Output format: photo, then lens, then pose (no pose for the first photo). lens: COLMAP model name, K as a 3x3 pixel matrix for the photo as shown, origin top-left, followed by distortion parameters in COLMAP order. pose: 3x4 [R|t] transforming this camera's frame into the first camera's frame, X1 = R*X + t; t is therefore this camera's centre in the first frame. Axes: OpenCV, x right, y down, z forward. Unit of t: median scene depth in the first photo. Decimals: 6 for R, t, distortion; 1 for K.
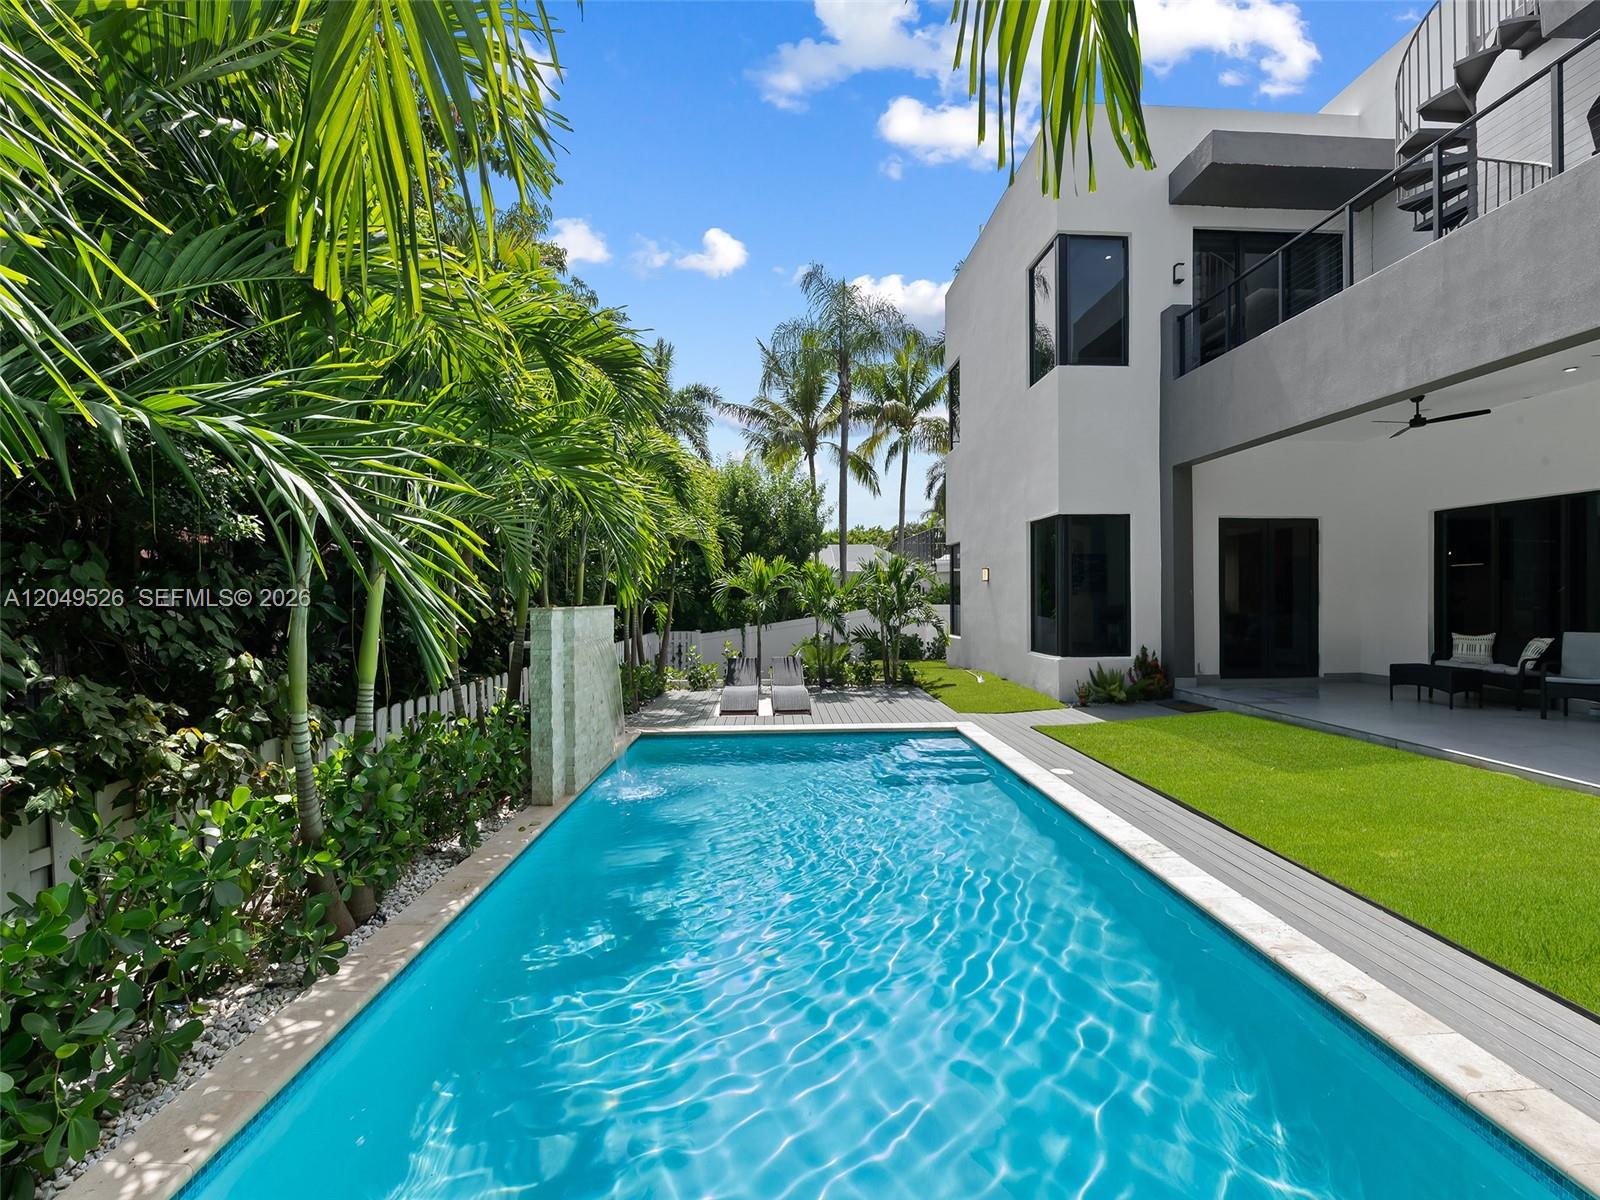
lens RADIAL K [[628.5, 0, 807.7], [0, 628.5, 602.5], [0, 0, 1]] dist [0.000426, -0.000297]
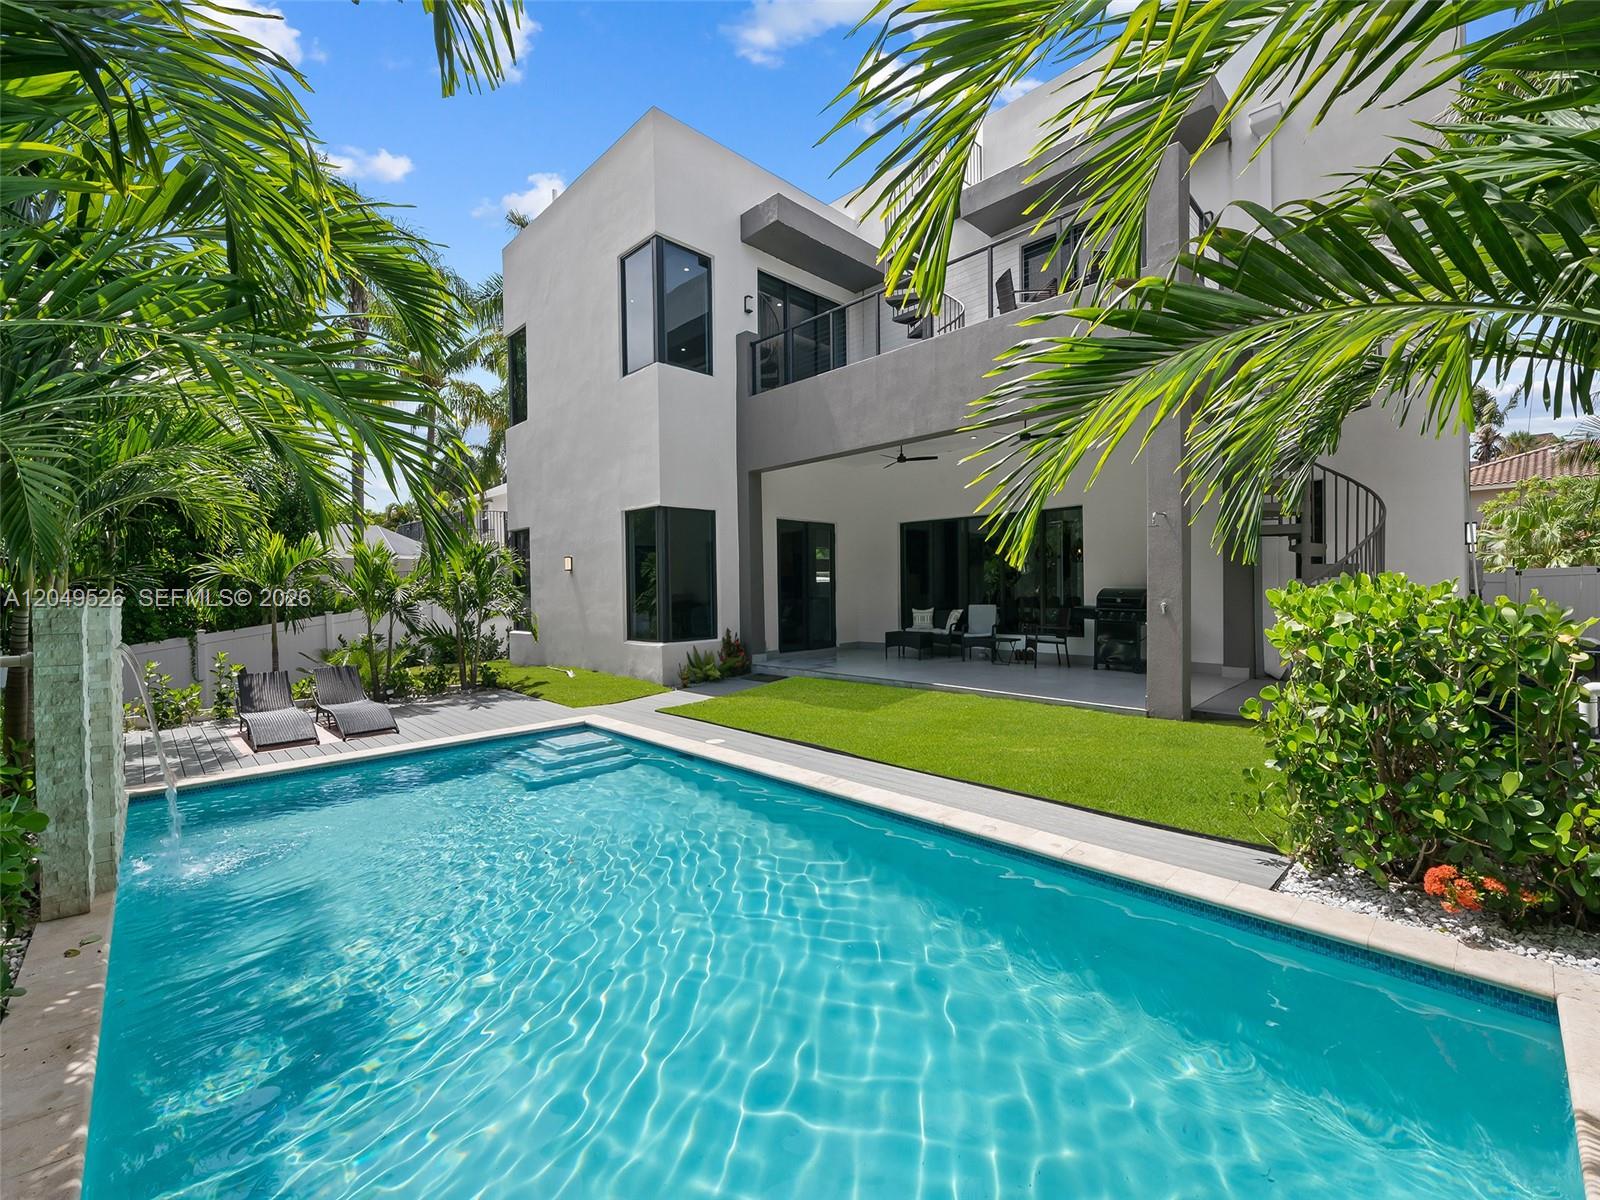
lens RADIAL K [[670.4, 0, 800.0], [0, 670.4, 600.0], [0, 0, 1]] dist [0.000859, 0.000044]
pose [[0.752921, -0.019001, 0.657836, -0.158841], [0.016562, 0.999814, 0.009922, 0.008232], [-0.657902, 0.003424, 0.753096, 0.012788]]
